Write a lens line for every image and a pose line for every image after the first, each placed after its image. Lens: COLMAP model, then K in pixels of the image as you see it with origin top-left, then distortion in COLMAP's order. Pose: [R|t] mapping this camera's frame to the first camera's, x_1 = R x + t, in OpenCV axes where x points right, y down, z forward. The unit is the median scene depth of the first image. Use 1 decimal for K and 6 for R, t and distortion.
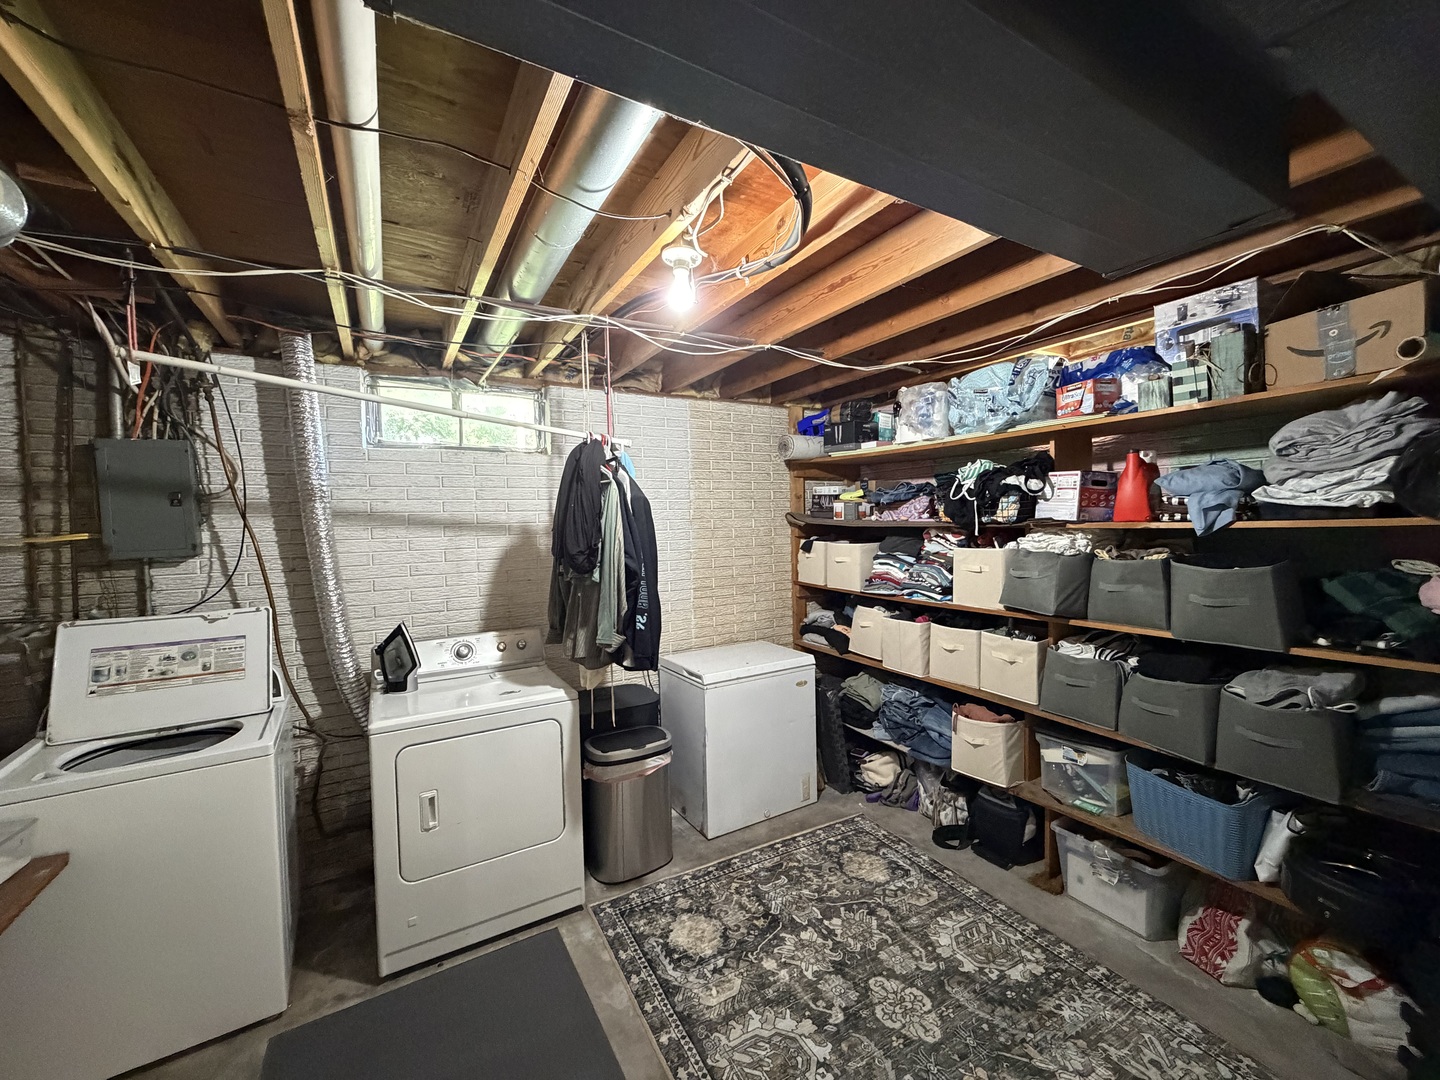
lens RADIAL K [[573.6, 0, 711.8], [0, 573.6, 540.8], [0, 0, 1]] dist [0.001302, 0.000124]
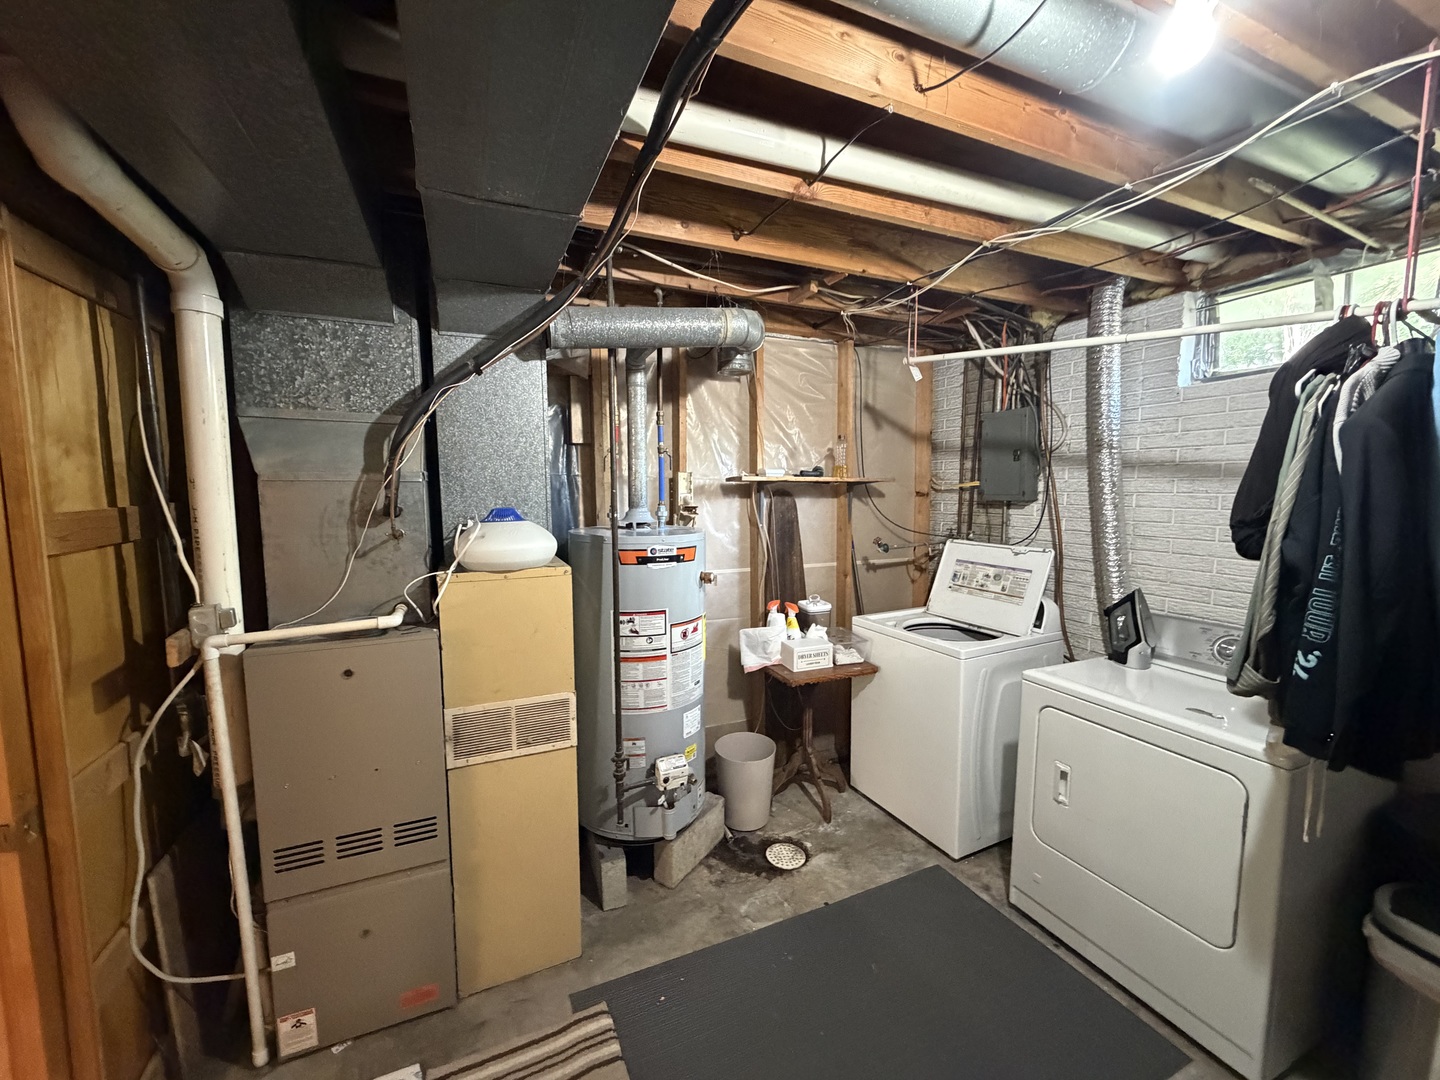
lens RADIAL K [[573.6, 0, 711.8], [0, 573.6, 540.8], [0, 0, 1]] dist [0.001302, 0.000124]
pose [[-0.106588, 0.116071, -0.987505, 0.417712], [-0.030423, 0.992317, 0.119920, -0.016591], [0.993838, 0.042825, -0.102238, 0.477814]]
